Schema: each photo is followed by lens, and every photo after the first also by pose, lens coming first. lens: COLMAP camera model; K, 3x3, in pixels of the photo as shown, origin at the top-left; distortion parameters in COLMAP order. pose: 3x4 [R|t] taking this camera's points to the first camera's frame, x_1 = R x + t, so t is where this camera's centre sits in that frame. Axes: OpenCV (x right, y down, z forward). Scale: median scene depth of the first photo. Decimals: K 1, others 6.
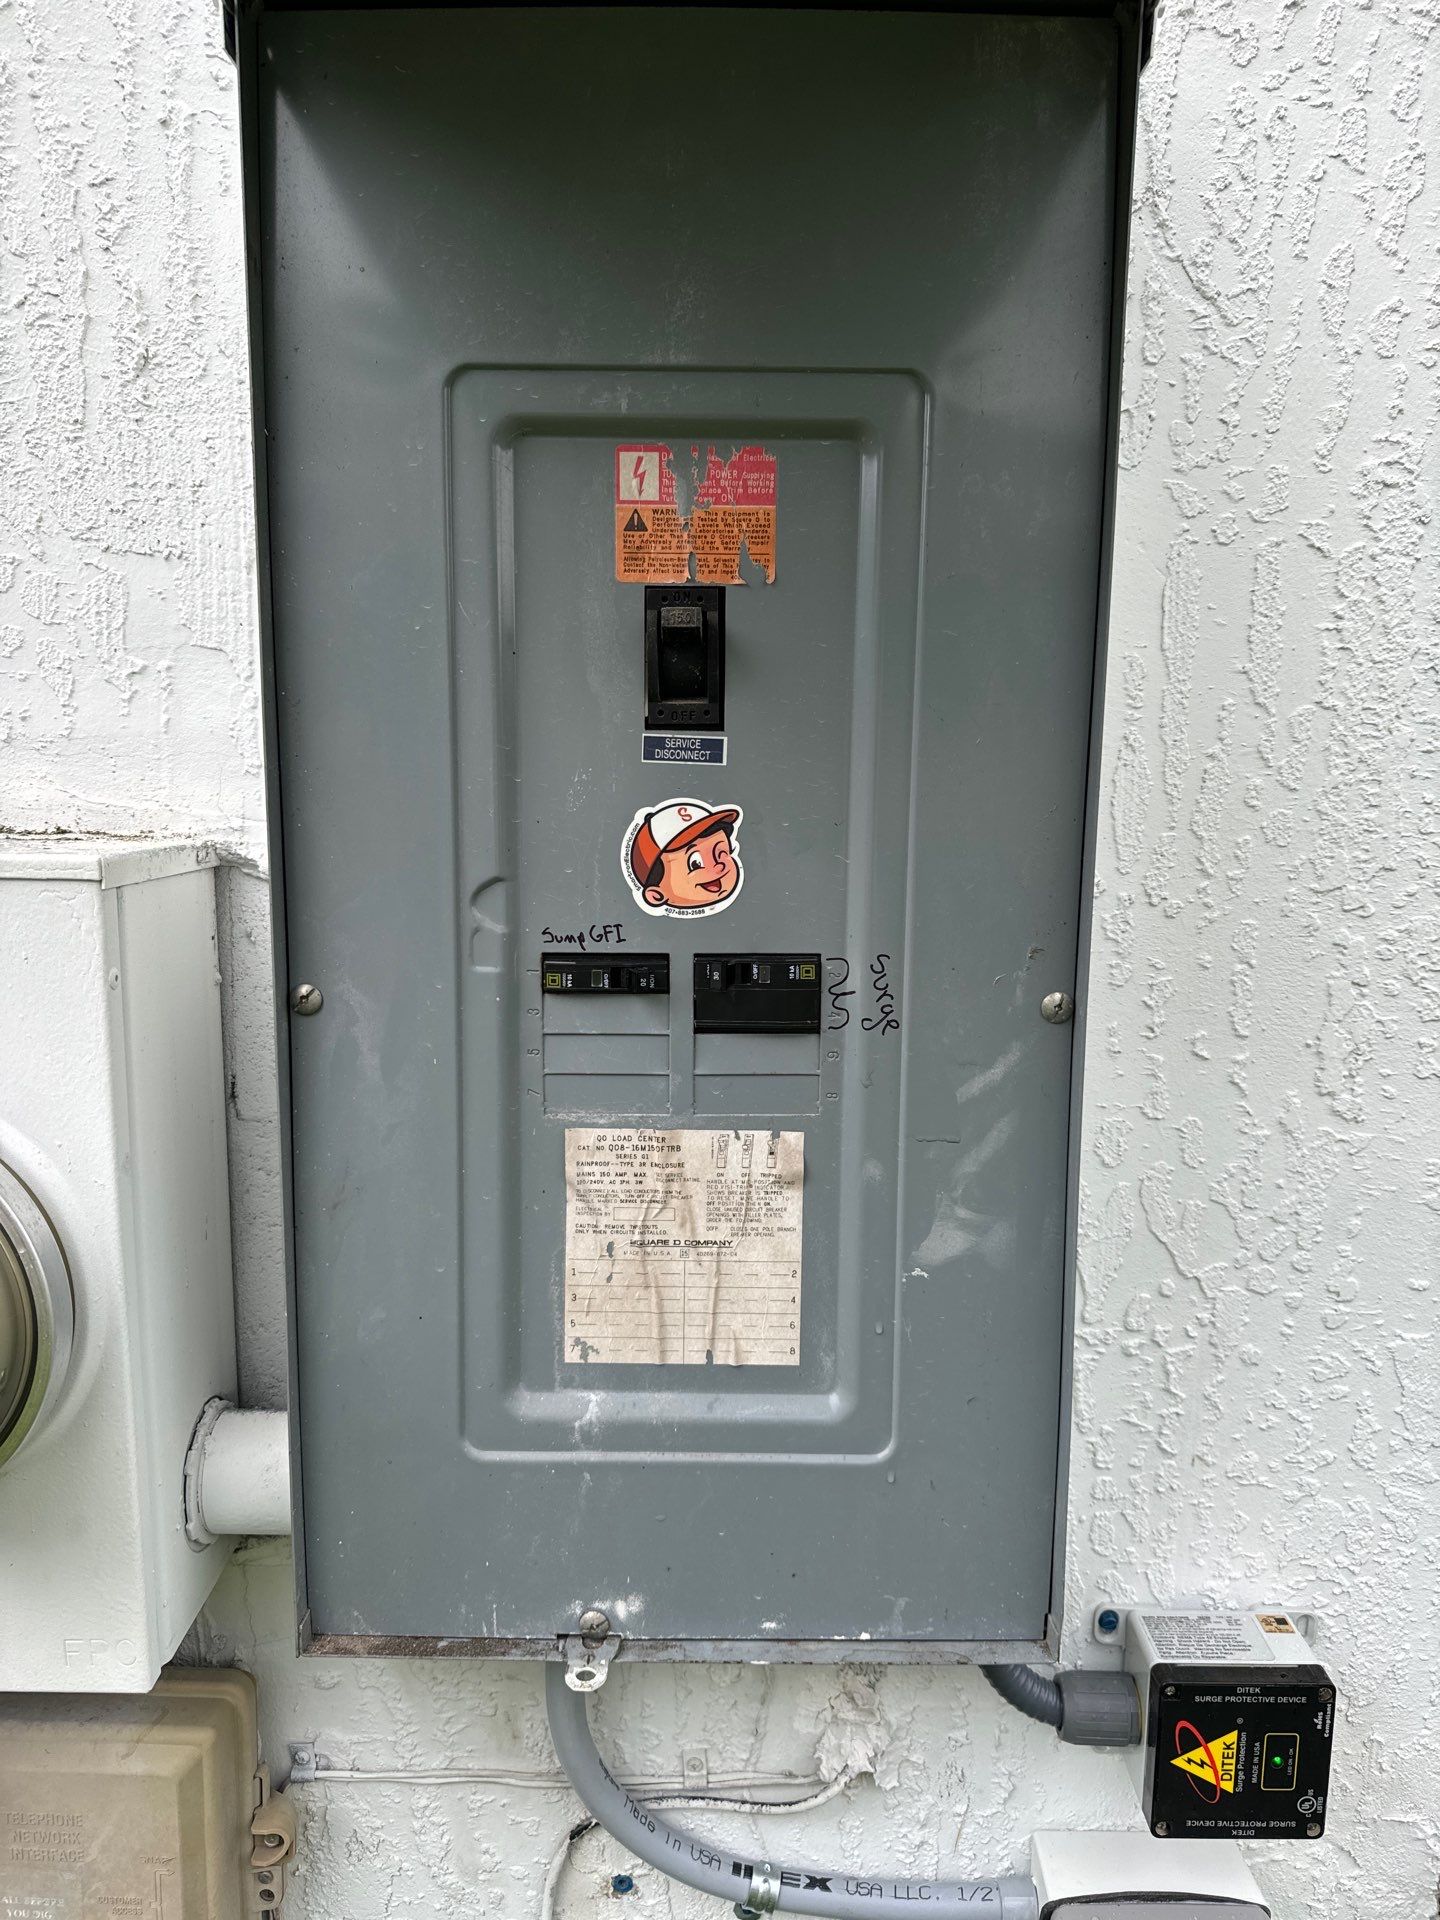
lens RADIAL K [[1397.4, 0, 720.0], [0, 1397.4, 960.0], [0, 0, 1]] dist [0.007827, -0.002525]
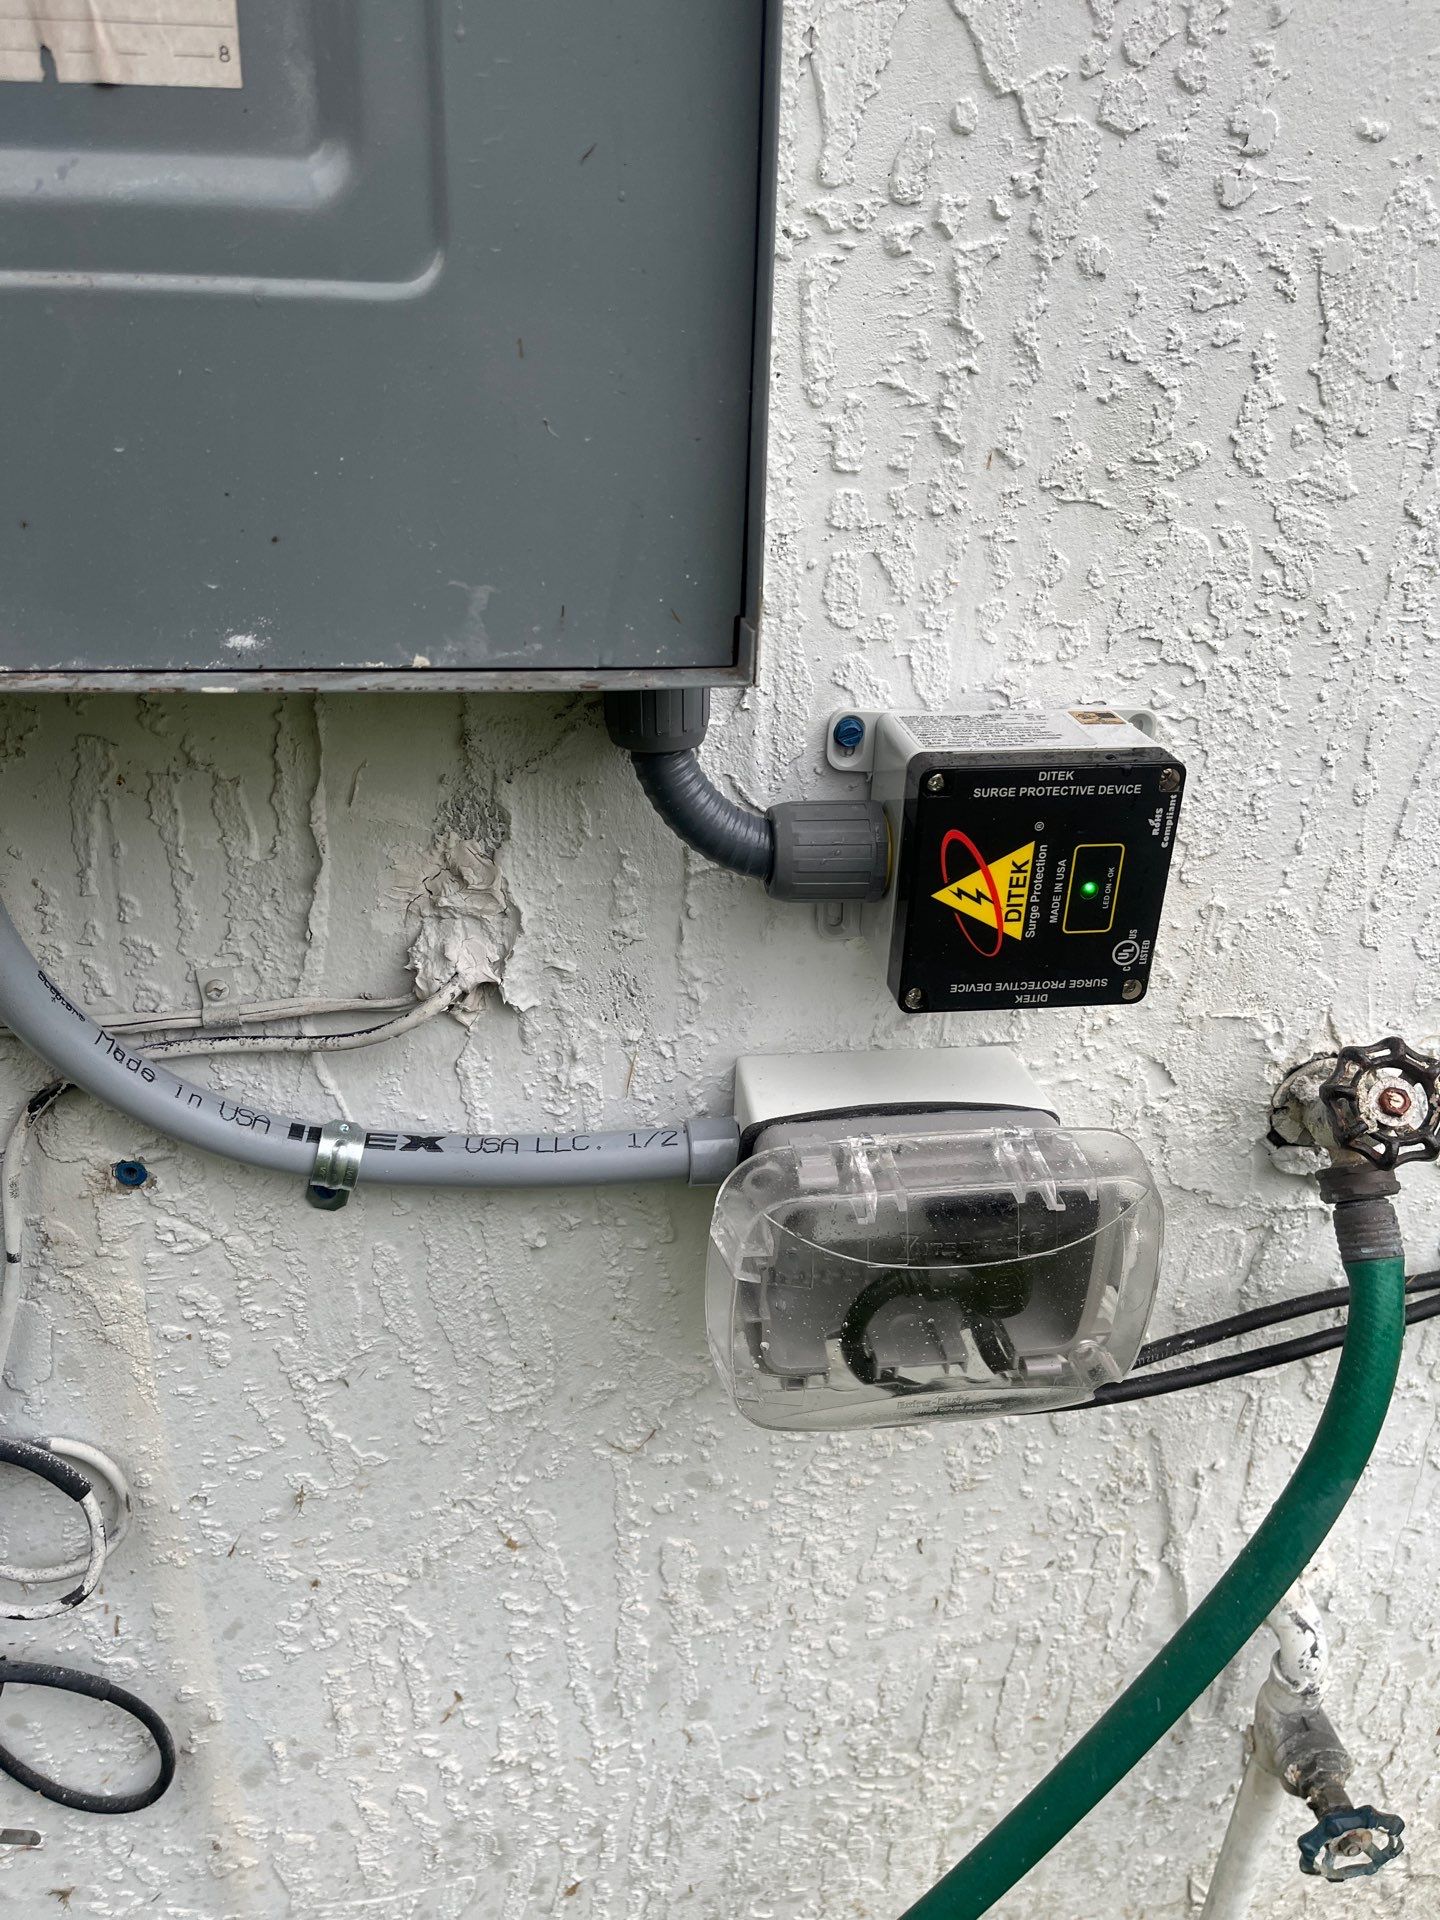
lens RADIAL K [[1453.8, 0, 720.0], [0, 1453.8, 960.0], [0, 0, 1]] dist [0.076375, -0.099309]
pose [[0.988436, -0.045415, 0.144676, 0.119465], [0.001262, 0.956527, 0.291640, 0.385243], [-0.151631, -0.288085, 0.945524, 0.350829]]
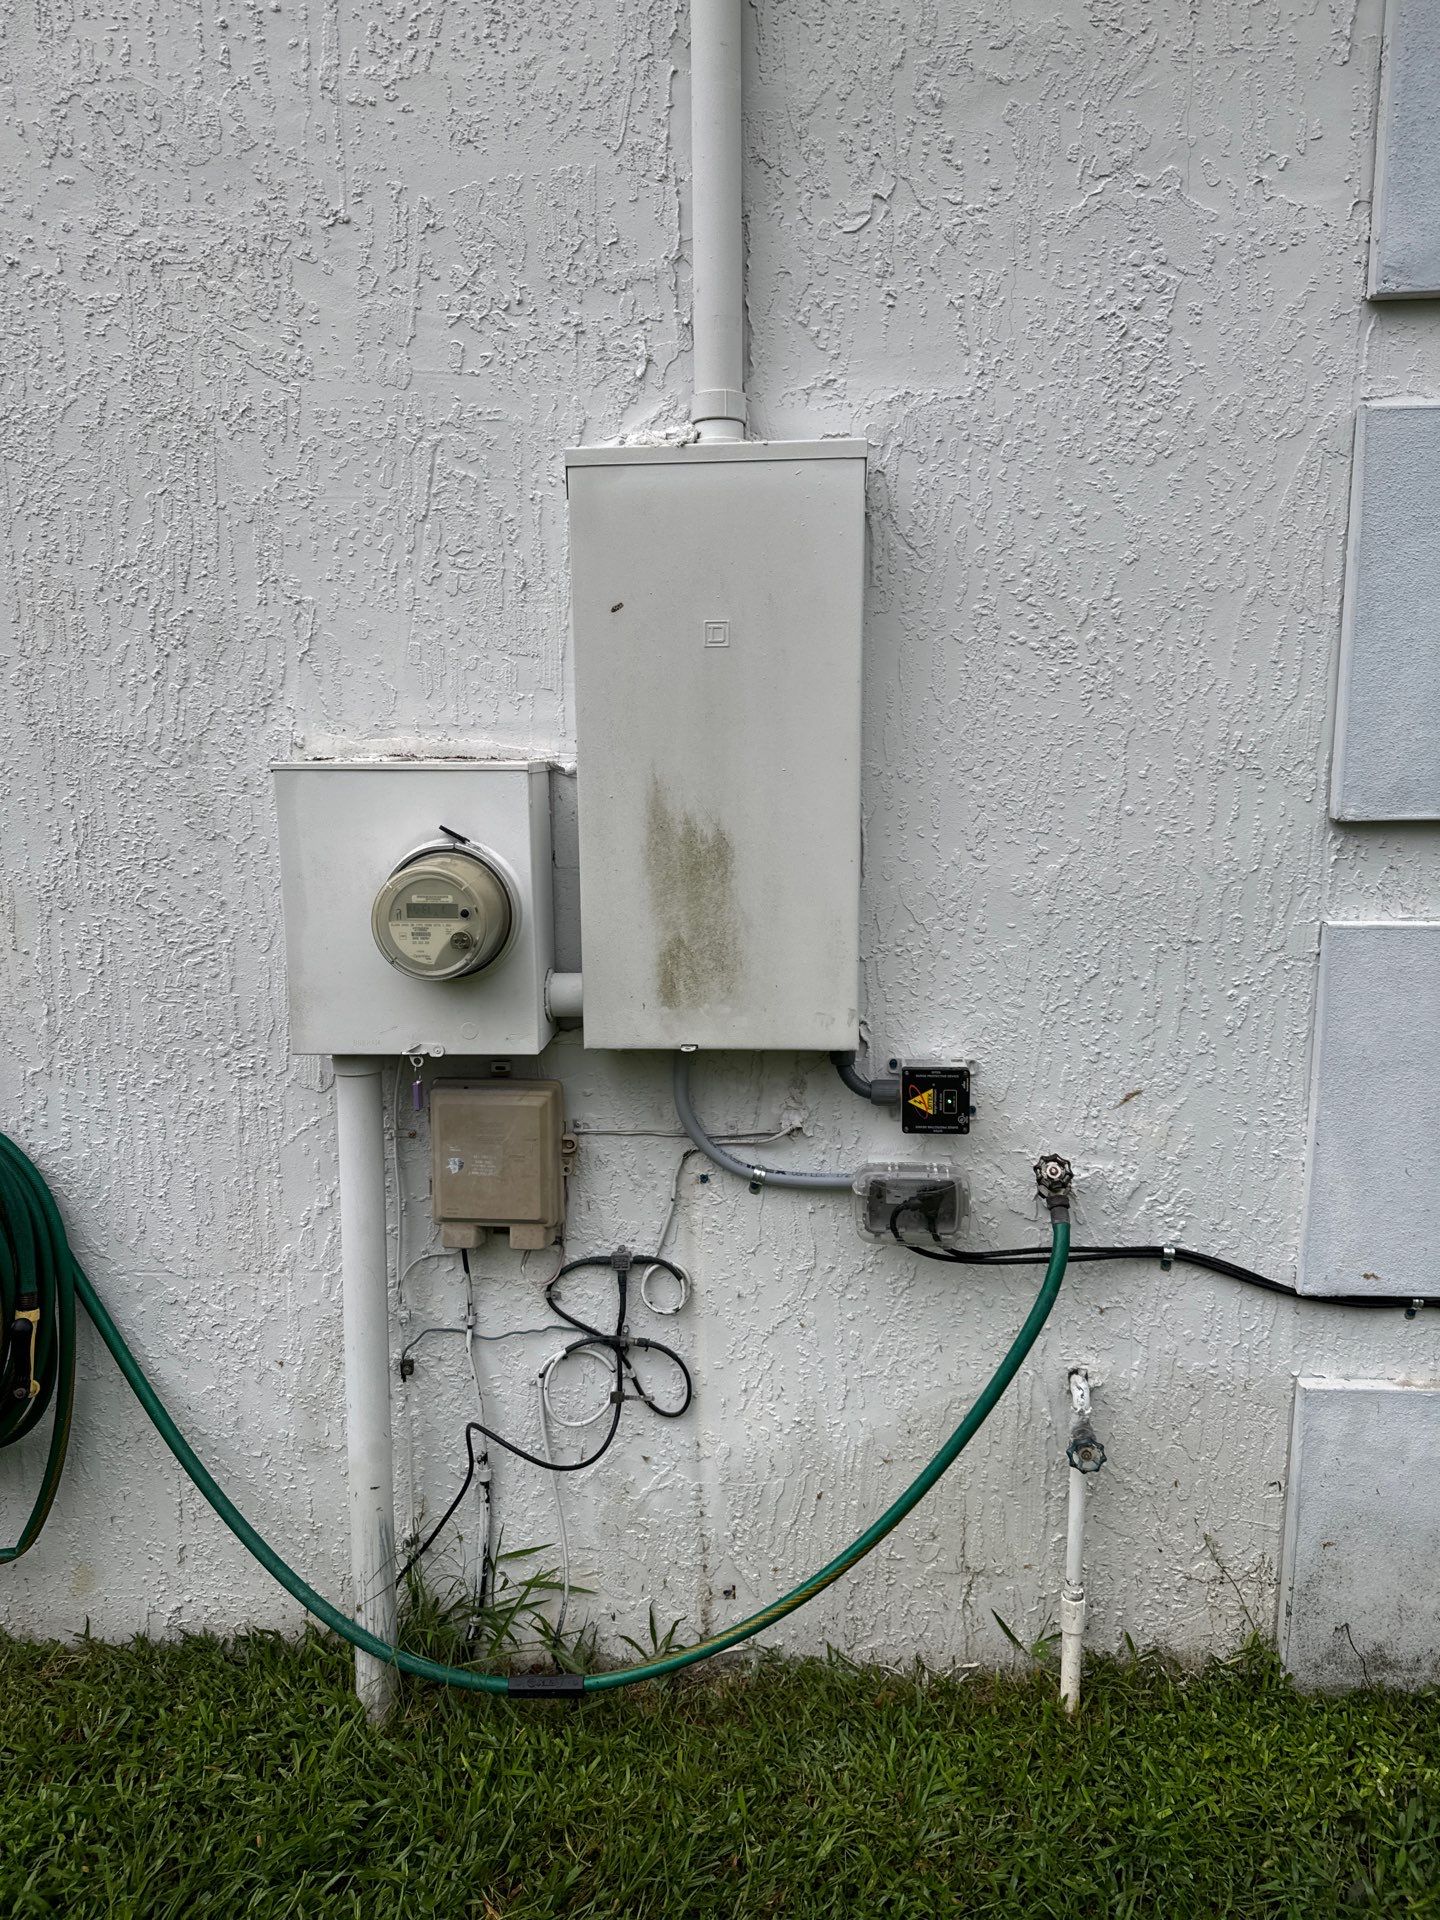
lens RADIAL K [[1460.5, 0, 689.6], [0, 1460.5, 963.6], [0, 0, 1]] dist [0.162361, -0.000049]
pose [[0.995250, -0.007569, -0.097061, 0.173518], [0.009505, 0.999765, 0.019503, 0.241660], [0.096891, -0.020333, 0.995087, -1.719296]]
